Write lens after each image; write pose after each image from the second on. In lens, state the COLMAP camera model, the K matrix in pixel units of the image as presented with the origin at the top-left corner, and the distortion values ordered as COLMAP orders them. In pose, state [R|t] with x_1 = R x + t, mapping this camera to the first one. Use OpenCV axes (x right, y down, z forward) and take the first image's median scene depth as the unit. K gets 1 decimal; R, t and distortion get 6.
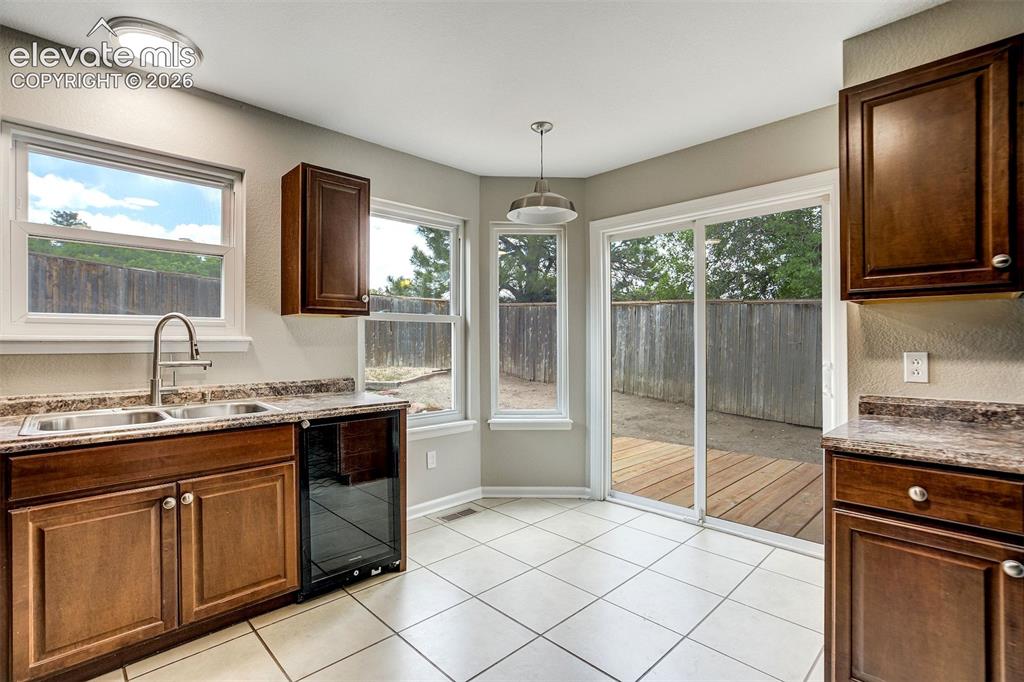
lens RADIAL K [[474.3, 0, 513.7], [0, 474.3, 344.2], [0, 0, 1]] dist [-0.016795, 0.009746]
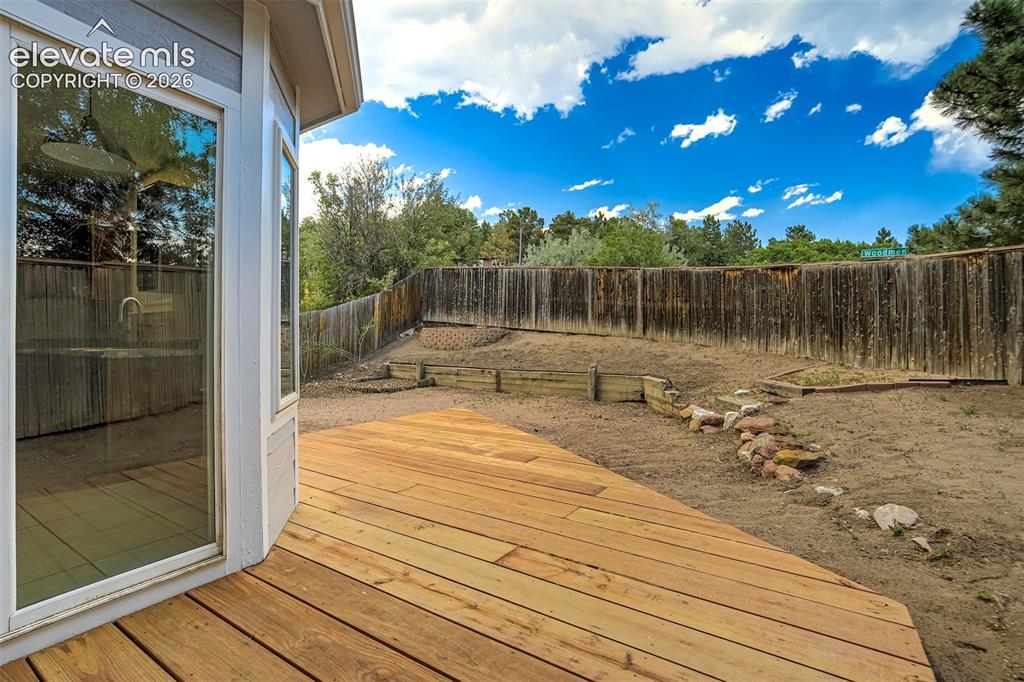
lens RADIAL K [[484.3, 0, 497.4], [0, 484.3, 338.5], [0, 0, 1]] dist [-0.067691, 0.042160]
pose [[0.208880, 0.005364, -0.977927, 1.432546], [-0.014174, 0.999897, 0.002457, 0.068868], [0.977839, 0.013348, 0.208935, 2.013049]]
